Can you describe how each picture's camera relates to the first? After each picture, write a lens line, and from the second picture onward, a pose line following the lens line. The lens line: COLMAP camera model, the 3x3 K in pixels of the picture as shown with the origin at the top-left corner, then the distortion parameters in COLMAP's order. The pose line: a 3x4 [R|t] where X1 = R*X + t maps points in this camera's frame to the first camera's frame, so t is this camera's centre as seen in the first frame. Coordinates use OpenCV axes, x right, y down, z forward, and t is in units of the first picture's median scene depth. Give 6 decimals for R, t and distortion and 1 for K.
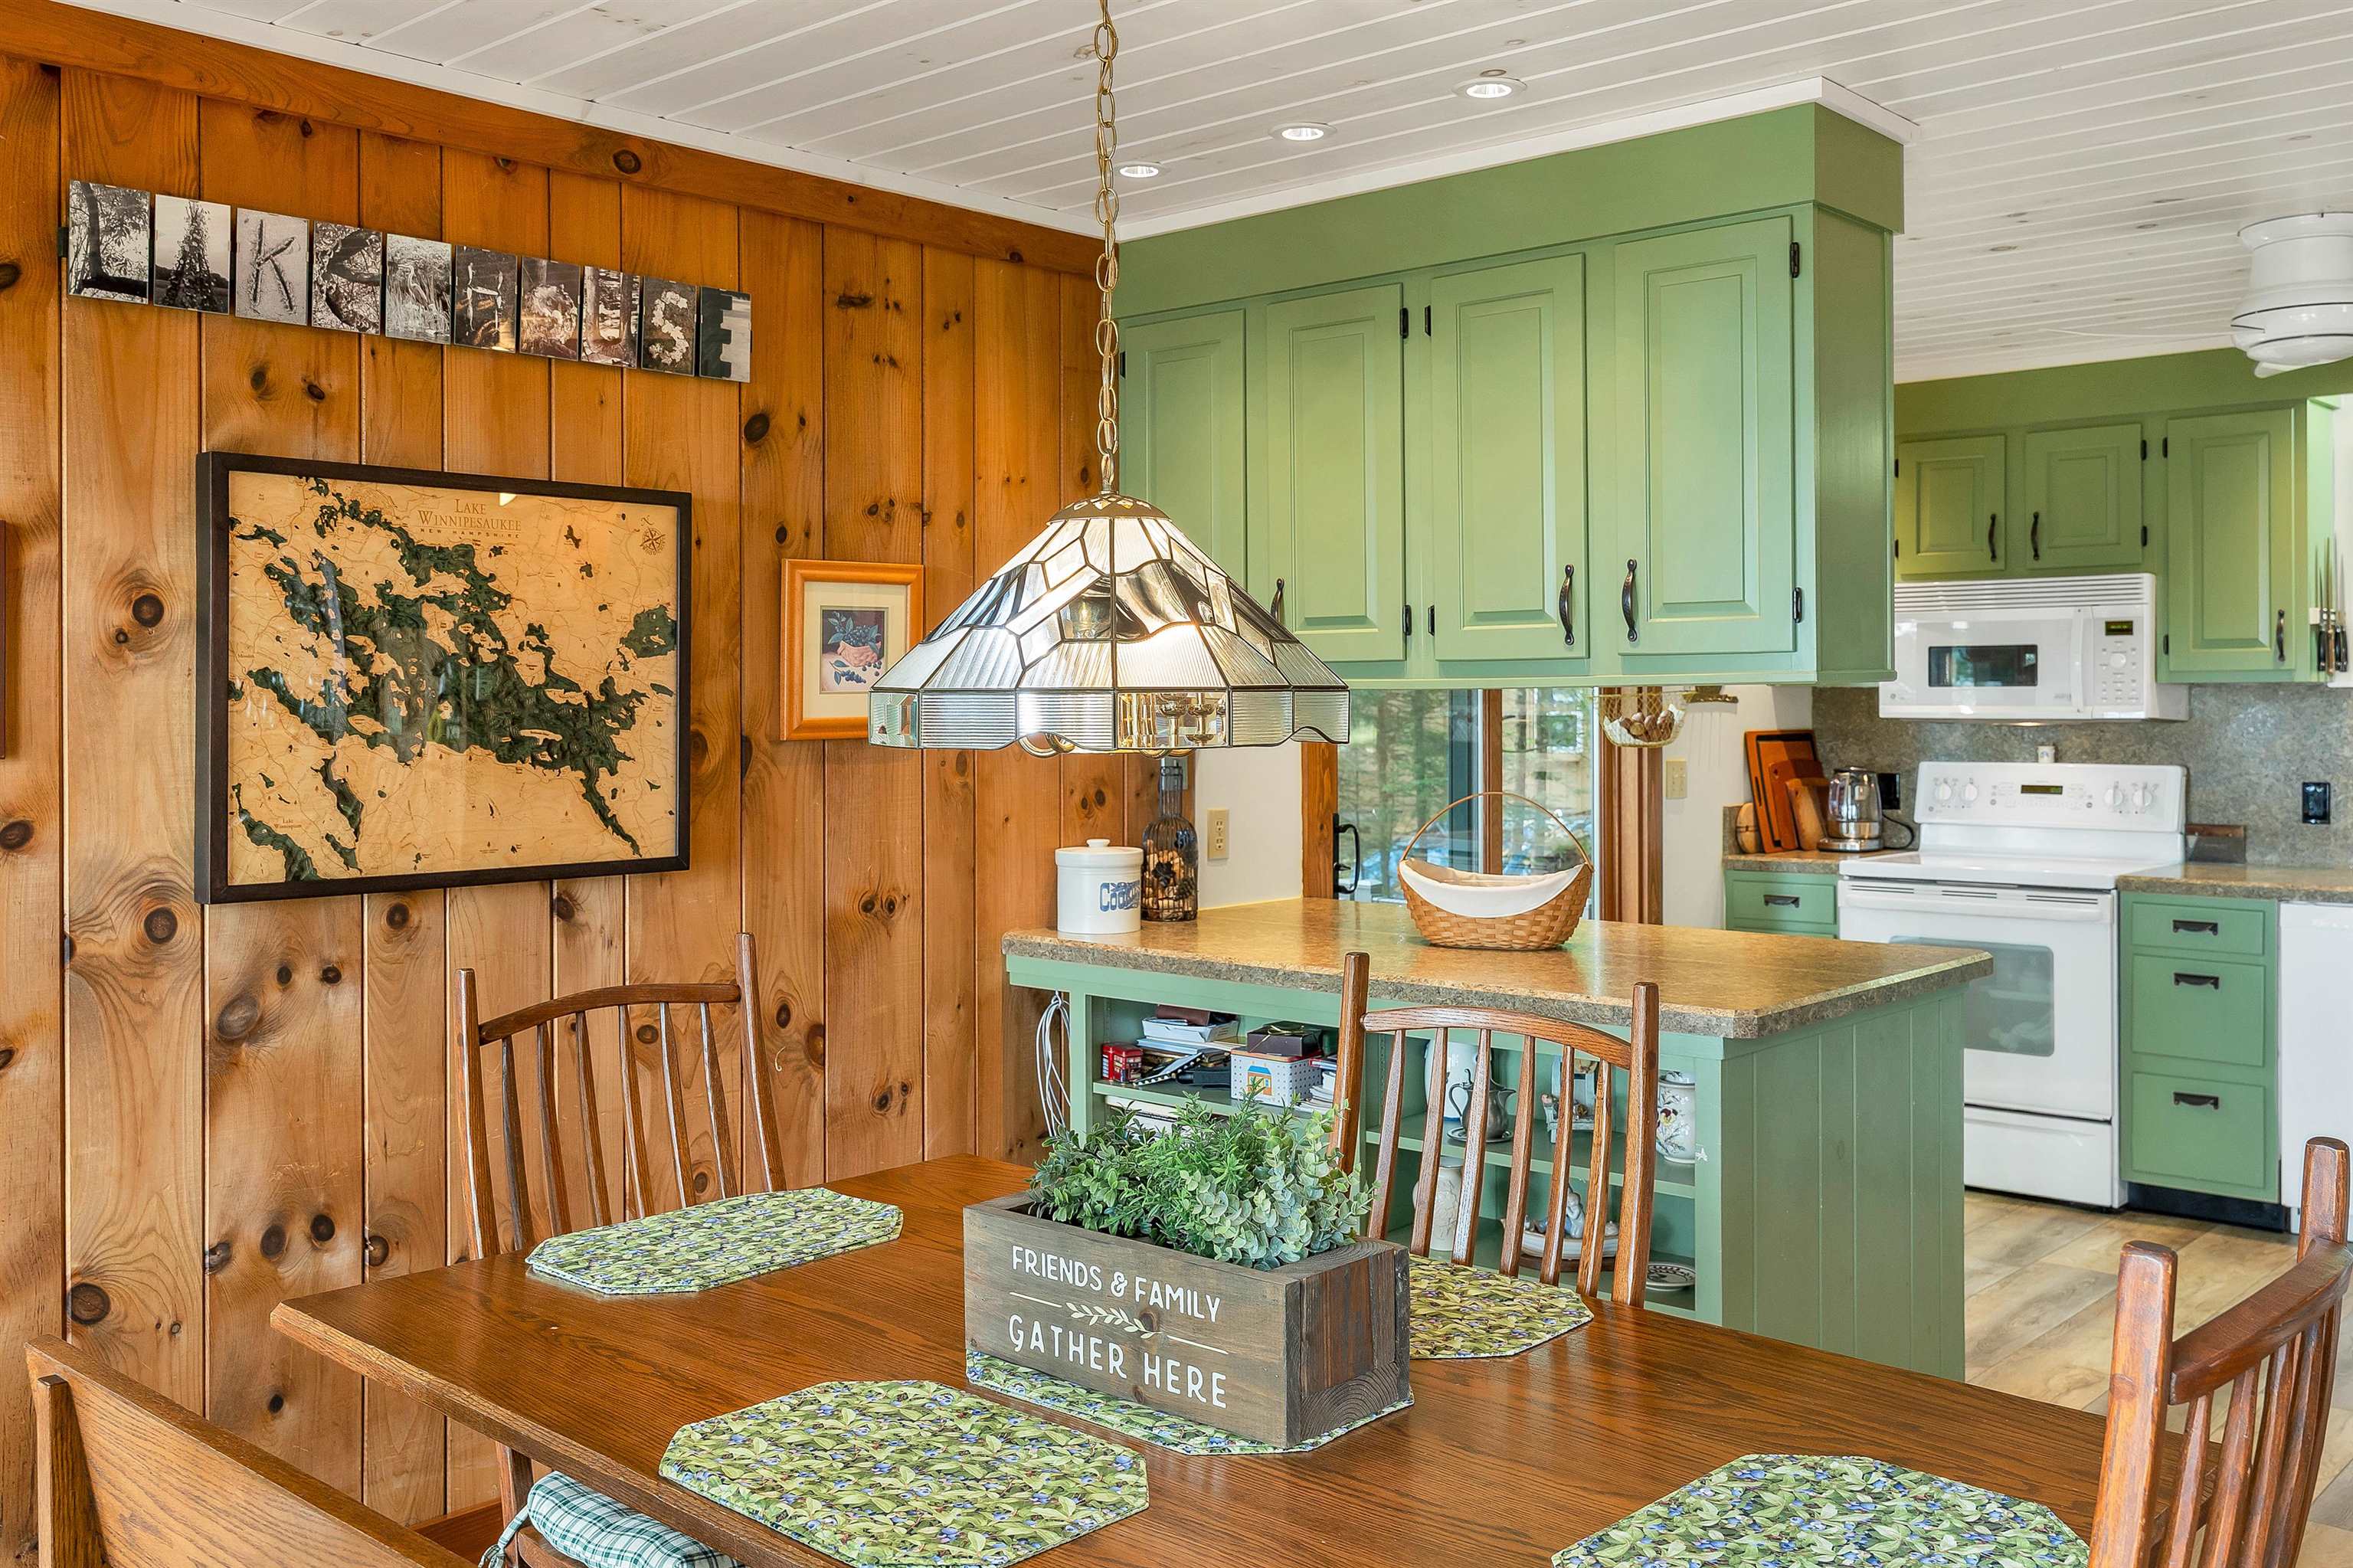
lens RADIAL K [[2096.5, 0, 1176.4], [0, 2096.5, 767.6], [0, 0, 1]] dist [0.002602, -0.006307]
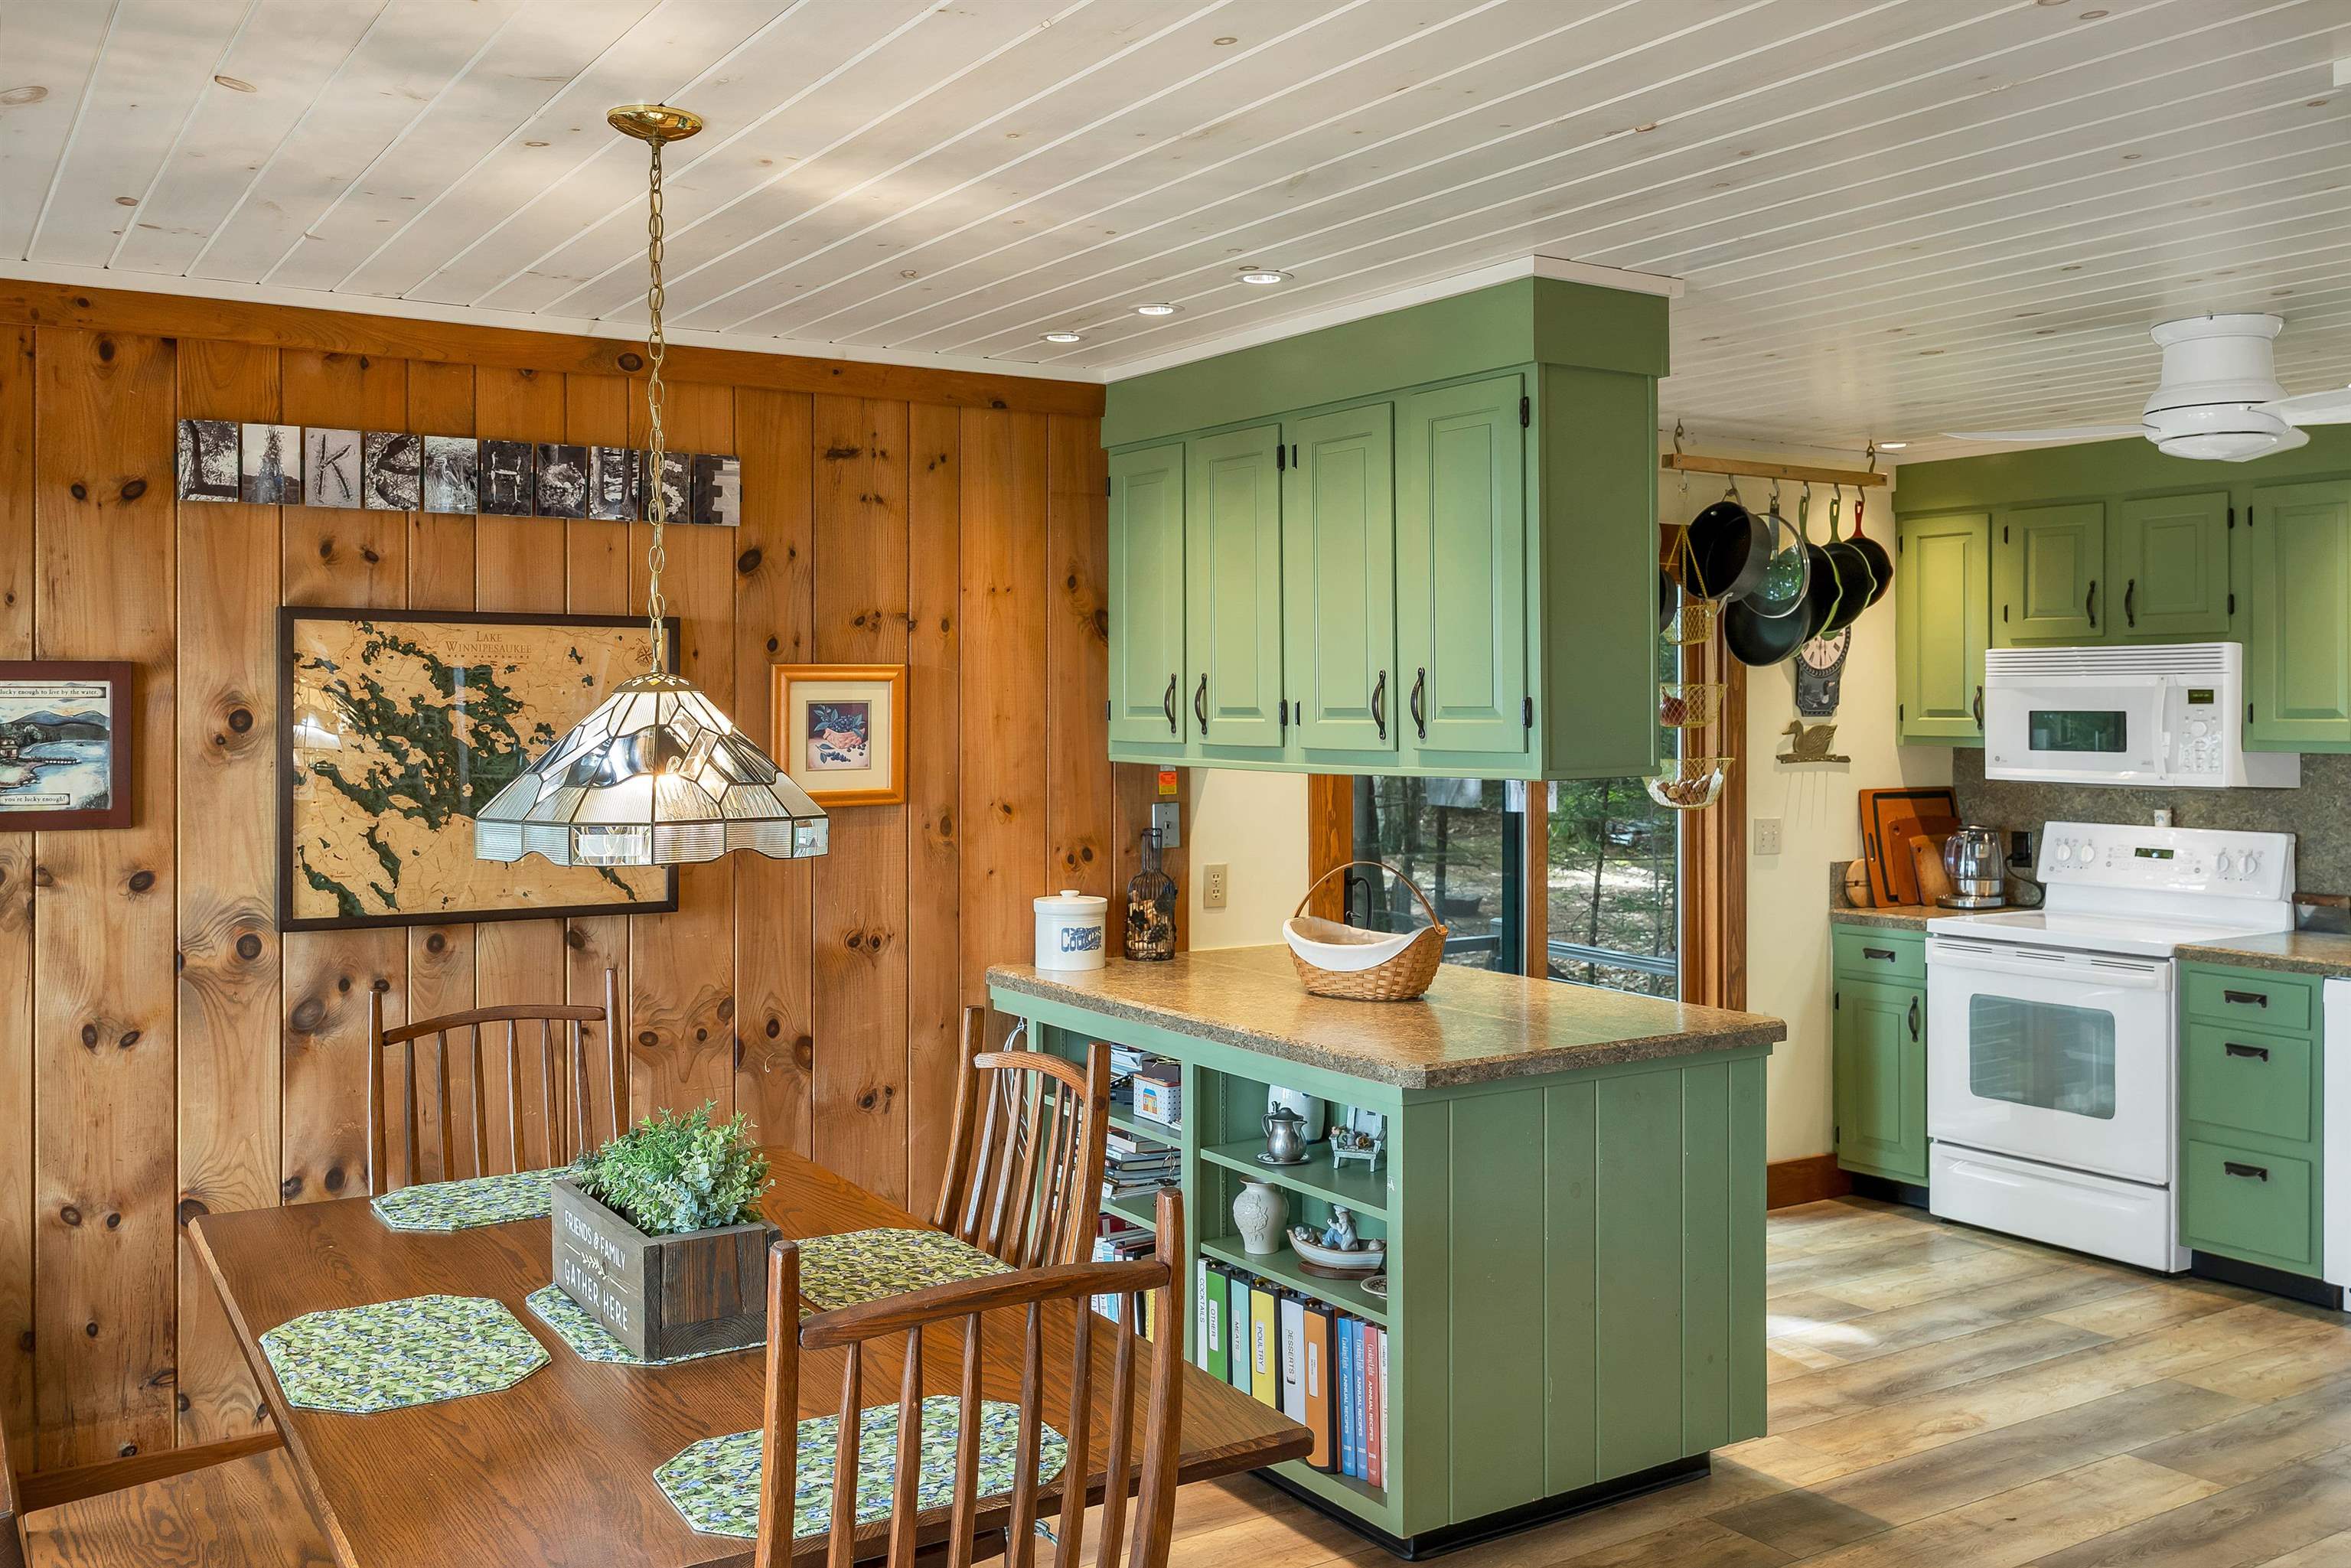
lens RADIAL K [[2059.6, 0, 1175.1], [0, 2059.6, 777.7], [0, 0, 1]] dist [-0.002669, 0.002530]
pose [[0.964706, 0.013736, -0.262970, 0.381303], [-0.013015, 0.999905, 0.004485, -0.041676], [0.263007, -0.000905, 0.964794, -0.127816]]
